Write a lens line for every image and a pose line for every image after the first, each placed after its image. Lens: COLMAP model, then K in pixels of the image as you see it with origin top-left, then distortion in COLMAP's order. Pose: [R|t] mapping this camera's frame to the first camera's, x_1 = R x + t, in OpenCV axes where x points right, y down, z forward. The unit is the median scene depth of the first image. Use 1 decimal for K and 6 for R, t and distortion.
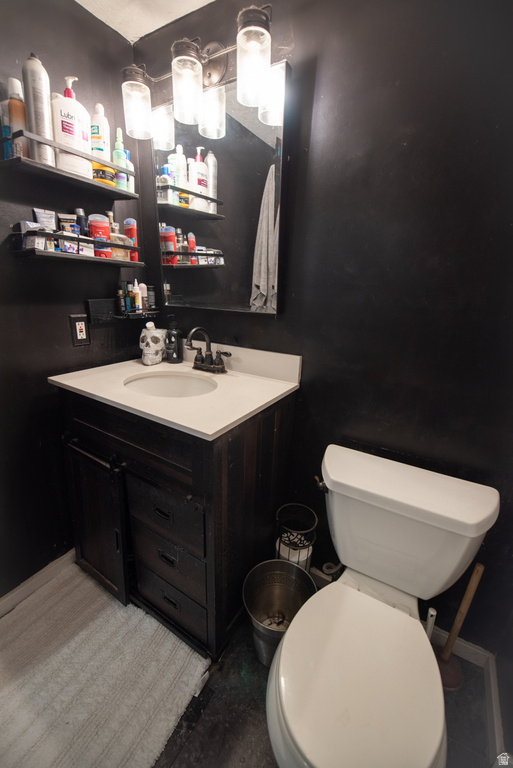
lens RADIAL K [[306.0, 0, 255.9], [0, 306.0, 380.3], [0, 0, 1]] dist [-0.015273, -0.002609]
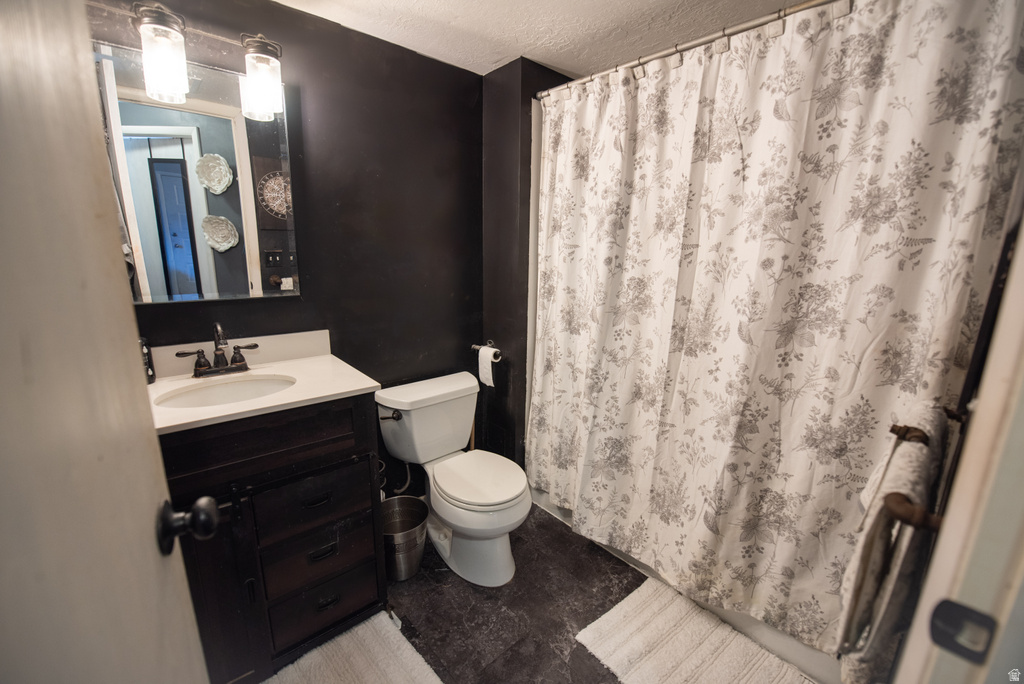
lens RADIAL K [[408.1, 0, 514.0], [0, 408.1, 343.9], [0, 0, 1]] dist [-0.015273, -0.002609]
pose [[0.301019, -0.209613, 0.930296, -0.955199], [0.276046, 0.952930, 0.125392, -0.031136], [-0.912790, 0.219059, 0.344713, -0.113727]]
